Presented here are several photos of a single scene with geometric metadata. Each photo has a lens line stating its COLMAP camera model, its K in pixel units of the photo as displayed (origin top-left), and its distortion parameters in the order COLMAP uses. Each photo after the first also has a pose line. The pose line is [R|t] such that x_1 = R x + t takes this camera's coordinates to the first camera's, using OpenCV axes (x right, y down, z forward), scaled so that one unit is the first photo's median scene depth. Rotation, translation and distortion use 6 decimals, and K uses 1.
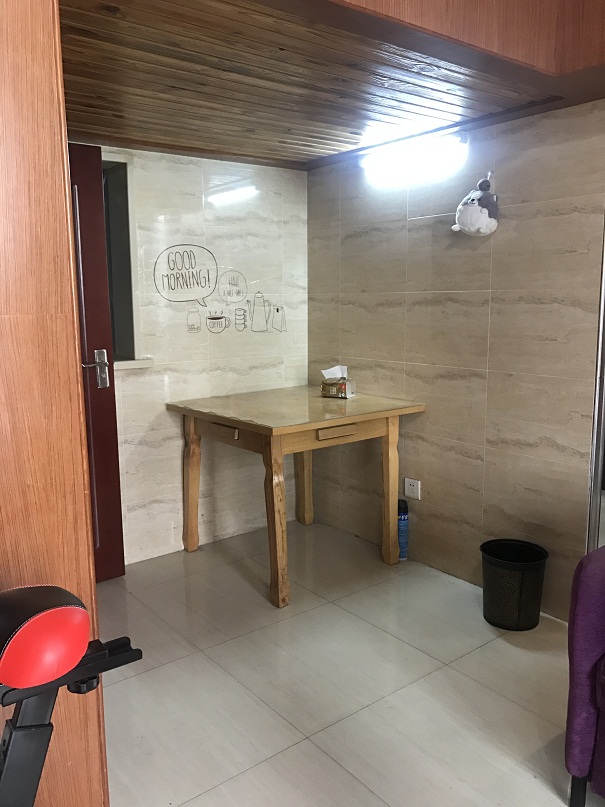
lens RADIAL K [[659.3, 0, 302.5], [0, 659.3, 403.5], [0, 0, 1]] dist [0.014274, -0.000529]
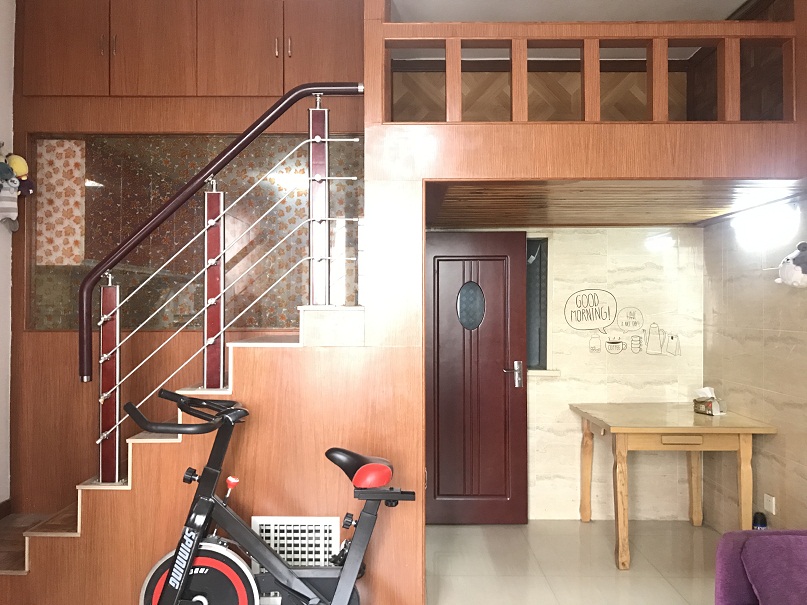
lens RADIAL K [[659.3, 0, 403.5], [0, 659.3, 302.5], [0, 0, 1]] dist [0.014274, -0.000529]
pose [[0.781451, 0.008476, -0.623909, 0.376561], [-0.108927, 0.986407, -0.123031, -0.000940], [0.614385, 0.164104, 0.771752, -0.298558]]
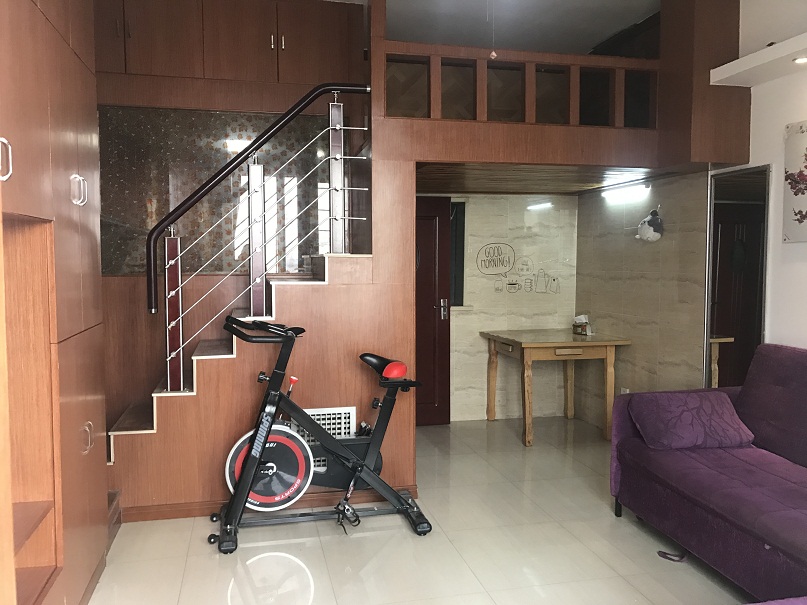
lens RADIAL K [[649.1, 0, 394.2], [0, 649.1, 299.2], [0, 0, 1]] dist [0.116439, -0.259342]
pose [[0.900672, 0.035574, -0.433041, 0.339993], [-0.078201, 0.993640, -0.081022, 0.073502], [0.427404, 0.106838, 0.897726, -0.674295]]
